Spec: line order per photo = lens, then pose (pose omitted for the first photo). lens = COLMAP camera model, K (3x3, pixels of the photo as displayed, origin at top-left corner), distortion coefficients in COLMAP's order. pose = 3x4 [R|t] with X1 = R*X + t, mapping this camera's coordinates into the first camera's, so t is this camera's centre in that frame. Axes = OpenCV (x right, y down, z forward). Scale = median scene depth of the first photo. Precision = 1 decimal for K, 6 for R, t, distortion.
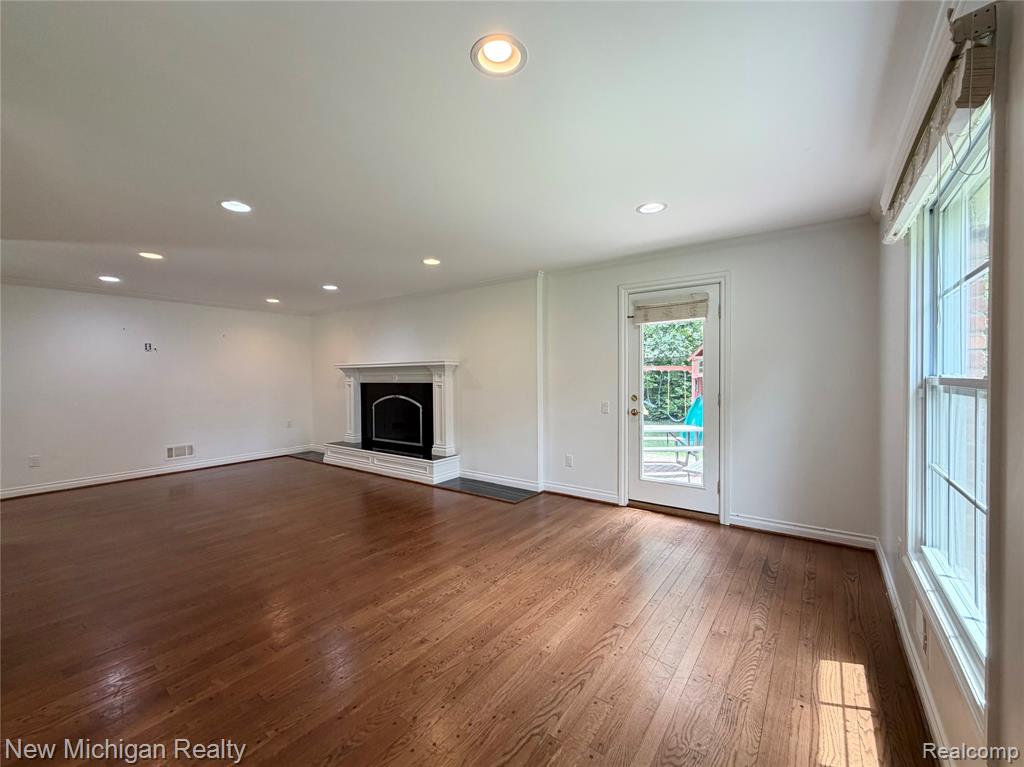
lens RADIAL K [[420.9, 0, 516.3], [0, 420.9, 382.3], [0, 0, 1]] dist [-0.000976, -0.000273]
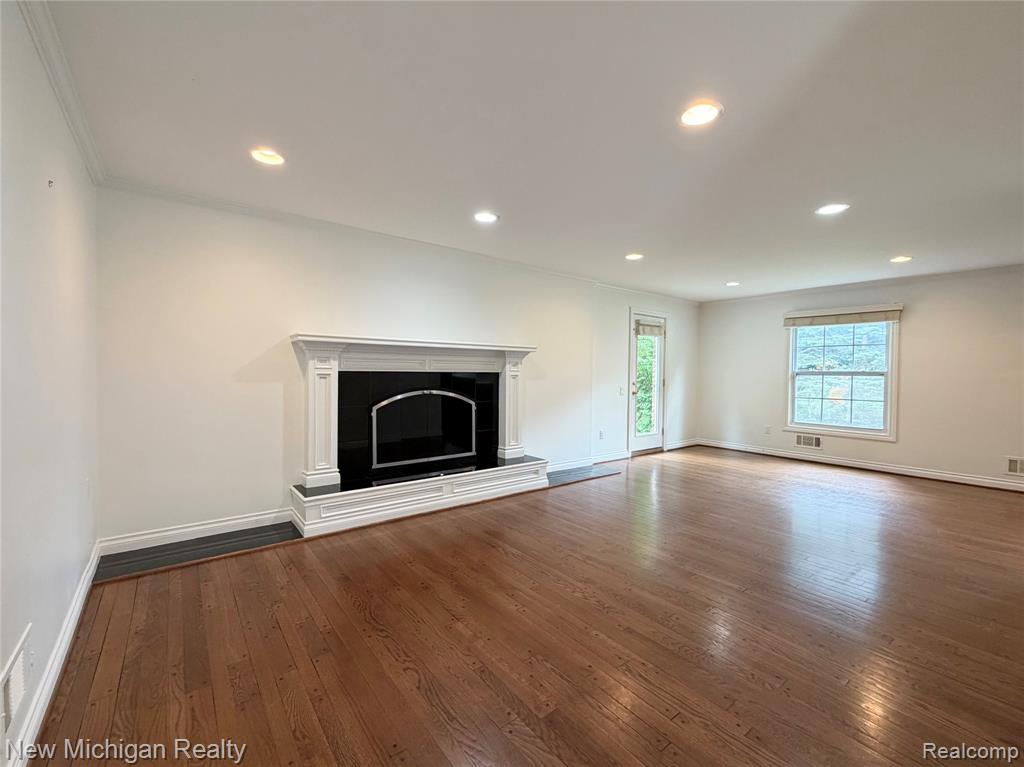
lens RADIAL K [[420.9, 0, 516.3], [0, 420.9, 382.3], [0, 0, 1]] dist [-0.000976, -0.000273]
pose [[0.290868, -0.013369, 0.956670, -0.933082], [0.001510, 0.999908, 0.013515, 0.009049], [-0.956762, -0.002487, 0.290862, 0.699234]]
